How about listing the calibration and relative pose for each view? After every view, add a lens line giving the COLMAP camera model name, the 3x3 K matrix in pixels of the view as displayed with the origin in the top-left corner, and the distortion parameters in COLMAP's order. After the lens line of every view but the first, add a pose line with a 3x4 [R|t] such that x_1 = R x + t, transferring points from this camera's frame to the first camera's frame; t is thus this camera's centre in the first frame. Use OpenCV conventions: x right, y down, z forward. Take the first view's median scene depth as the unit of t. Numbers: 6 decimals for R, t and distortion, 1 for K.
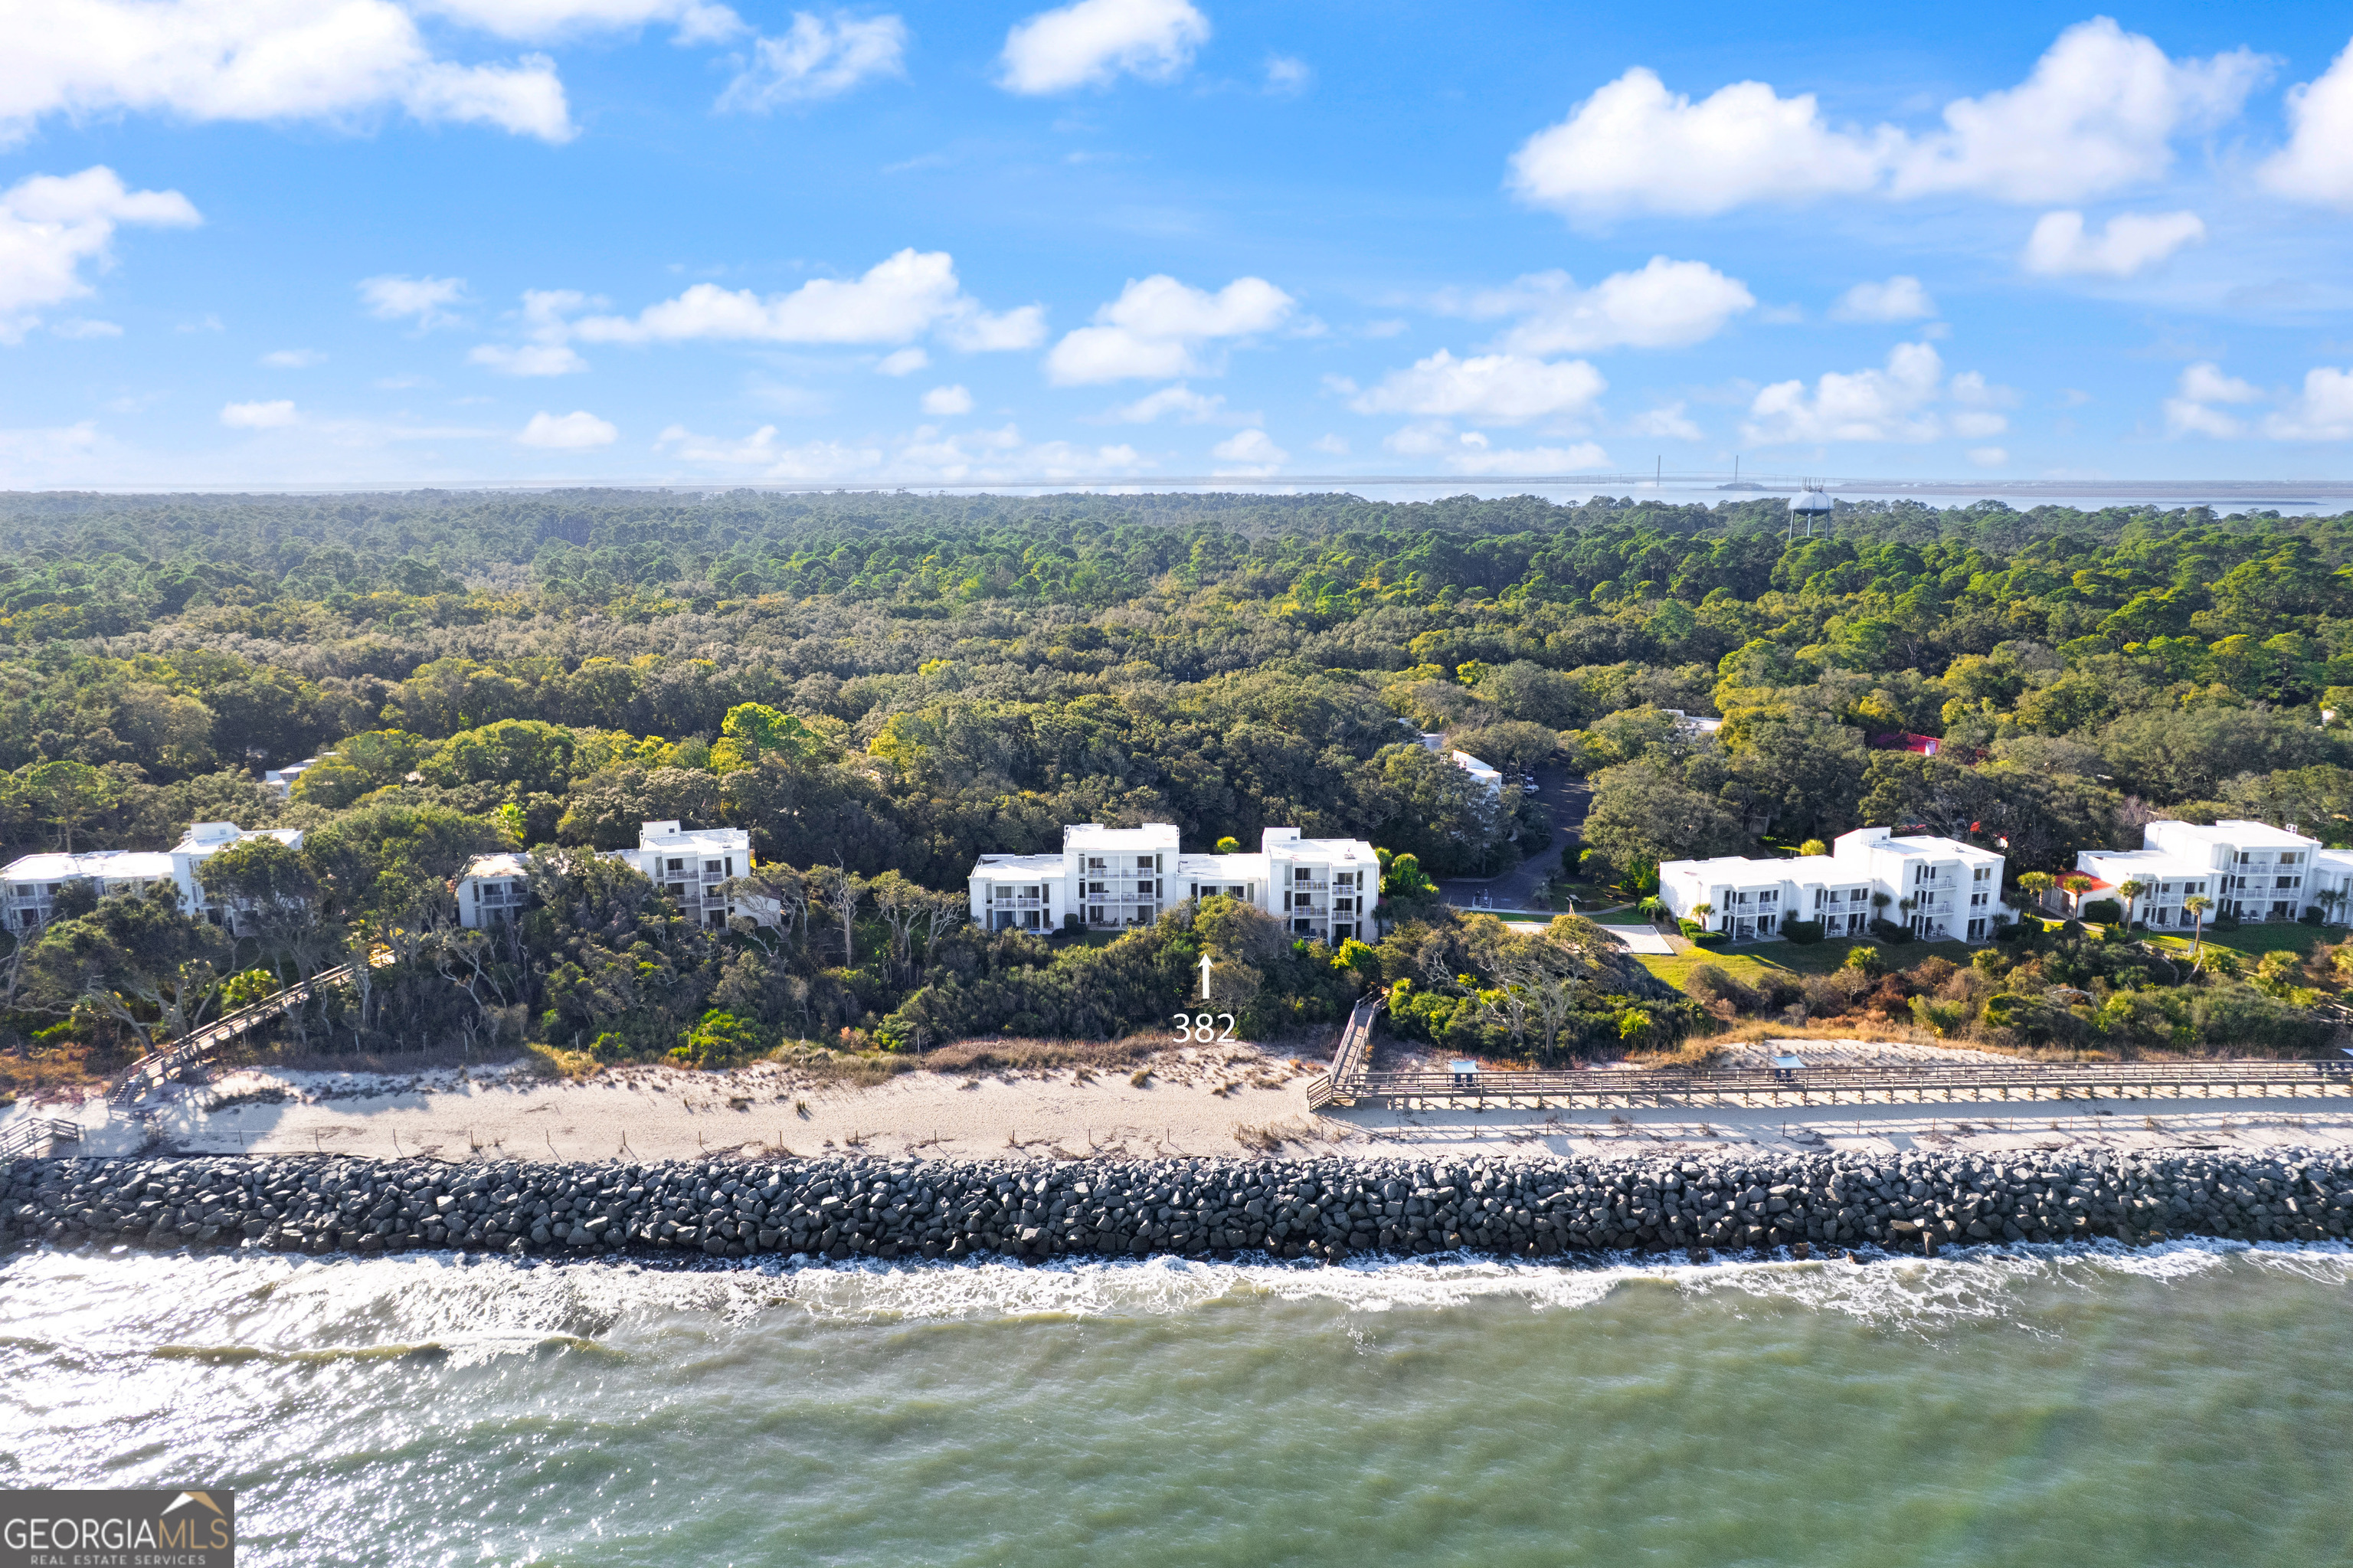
lens RADIAL K [[1502.6, 0, 1172.6], [0, 1502.6, 789.7], [0, 0, 1]] dist [-0.007406, -0.001092]
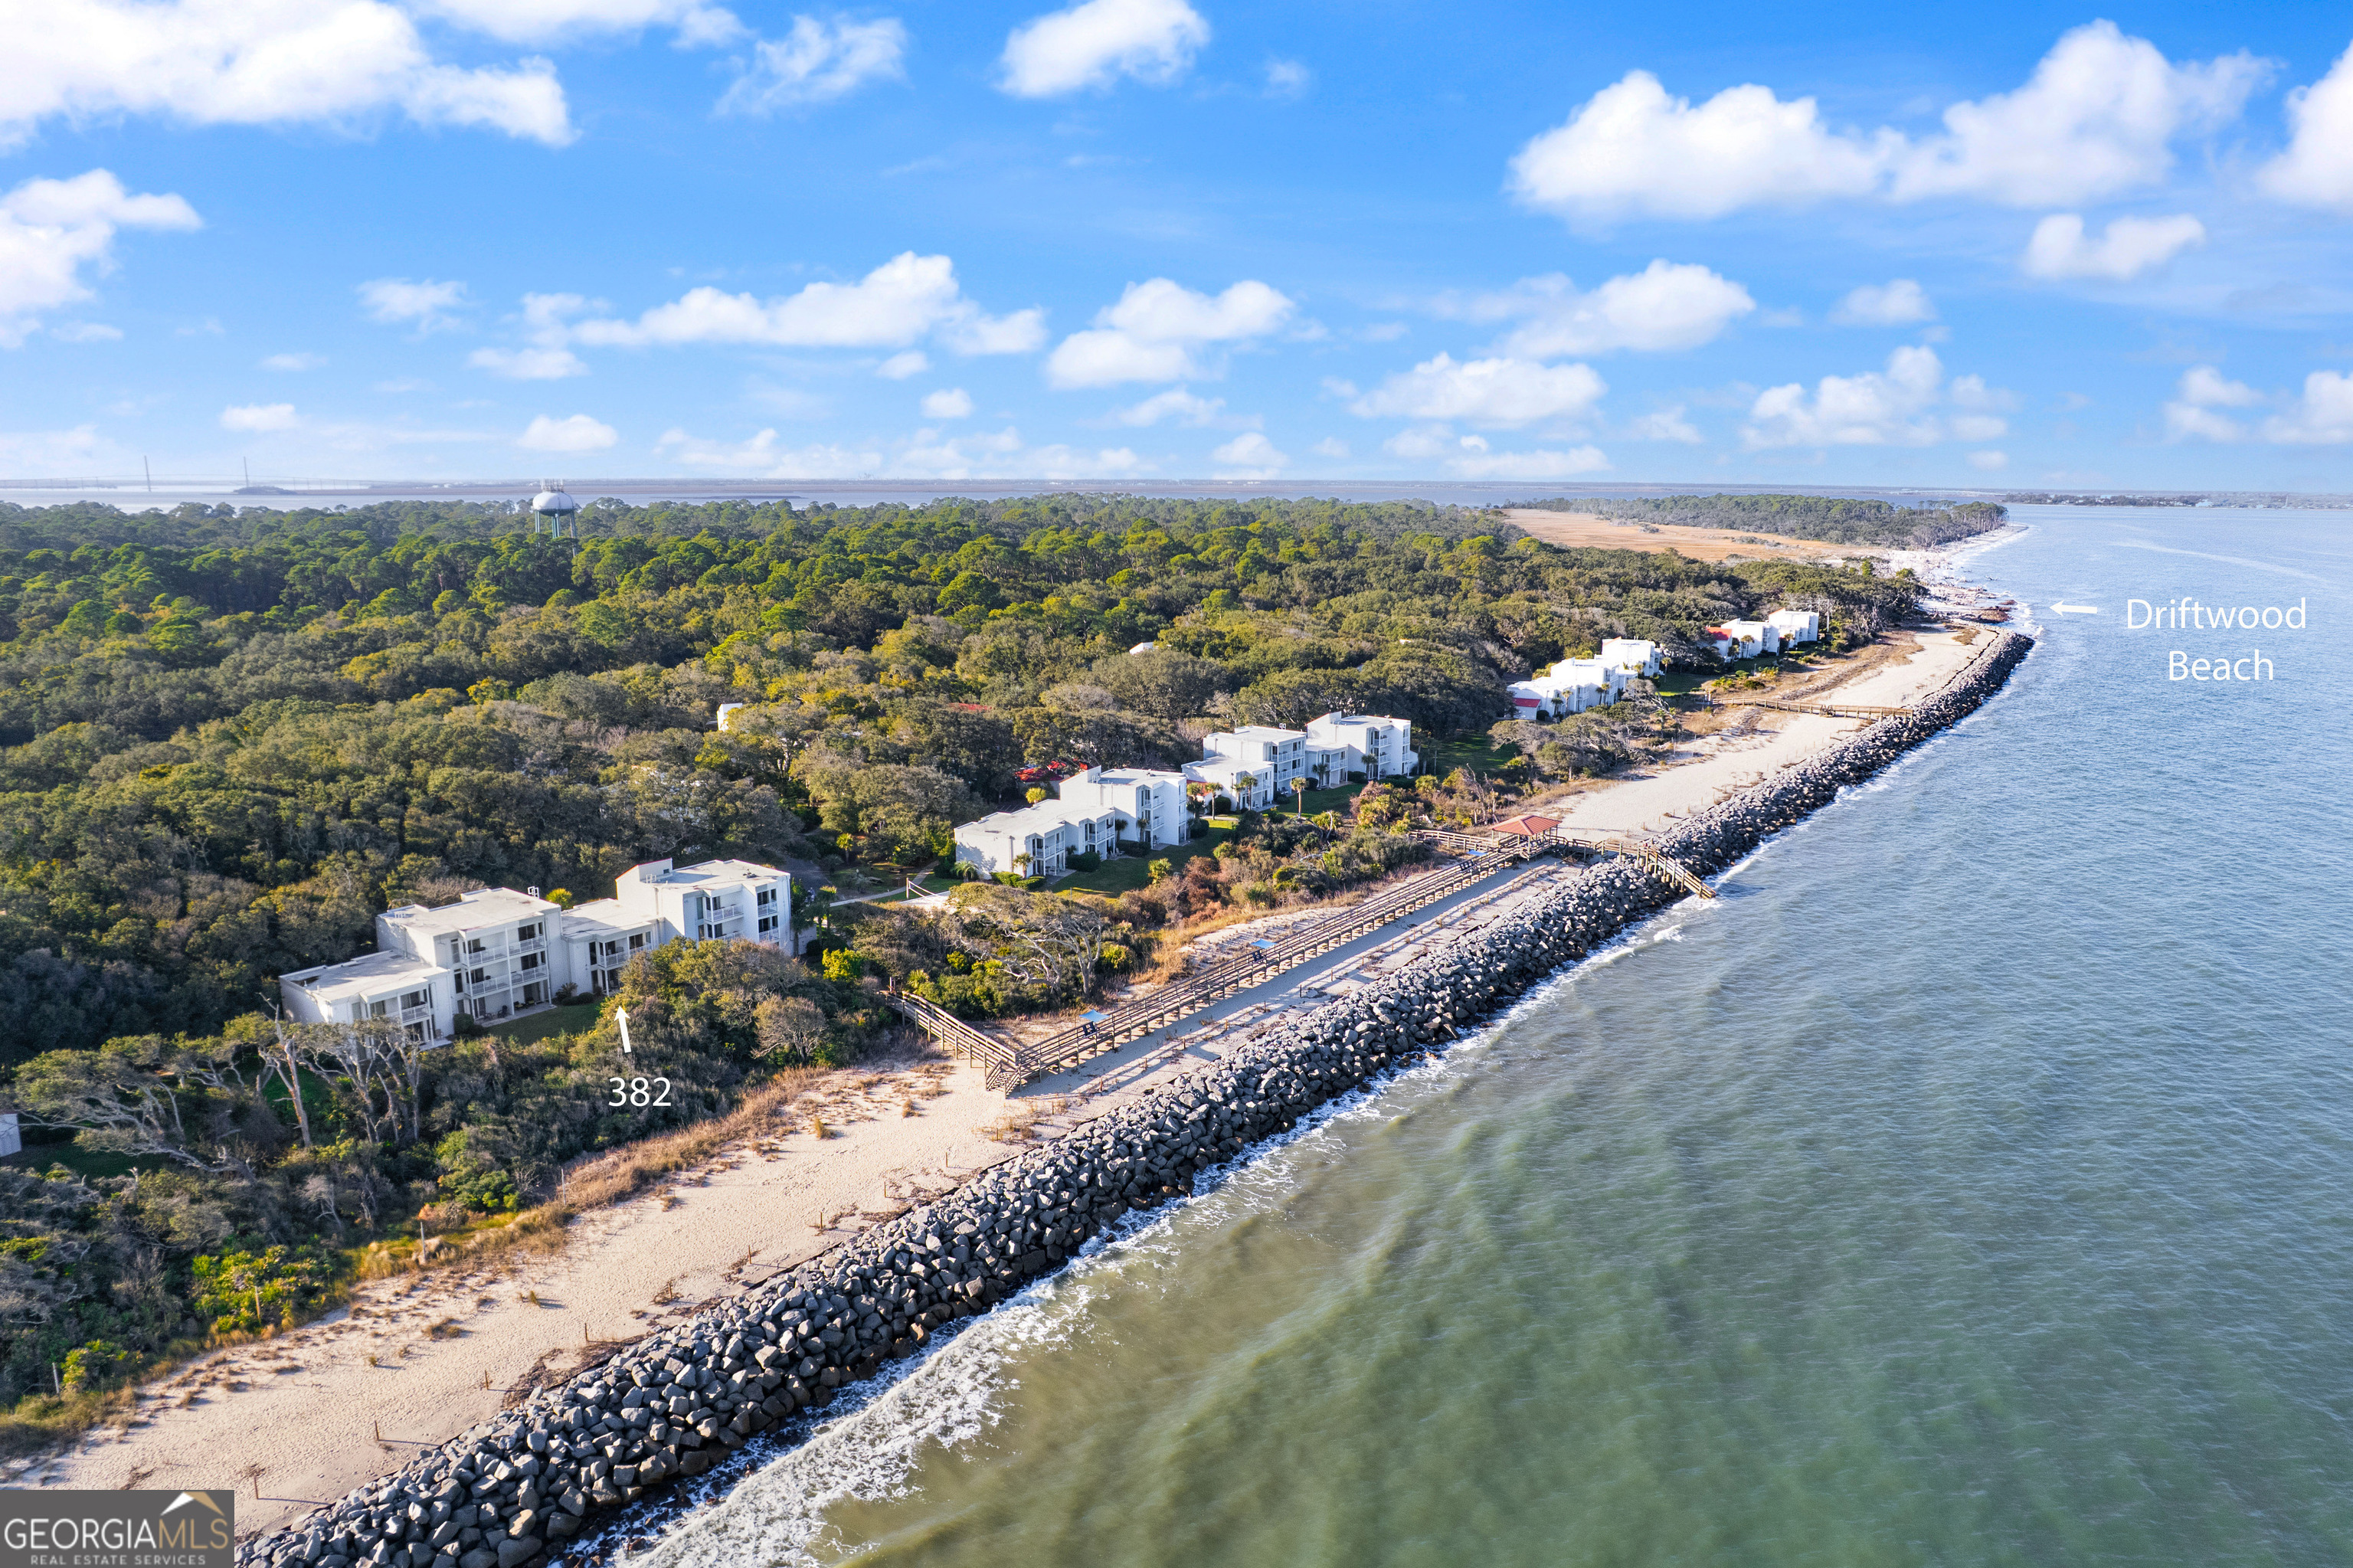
lens RADIAL K [[1502.6, 0, 1171.7], [0, 1502.6, 778.8], [0, 0, 1]] dist [-0.007406, -0.001092]
pose [[0.631678, -0.150191, 0.760543, -0.428988], [0.155470, 0.985665, 0.065520, -0.037273], [-0.759481, 0.076854, 0.645973, 0.172746]]
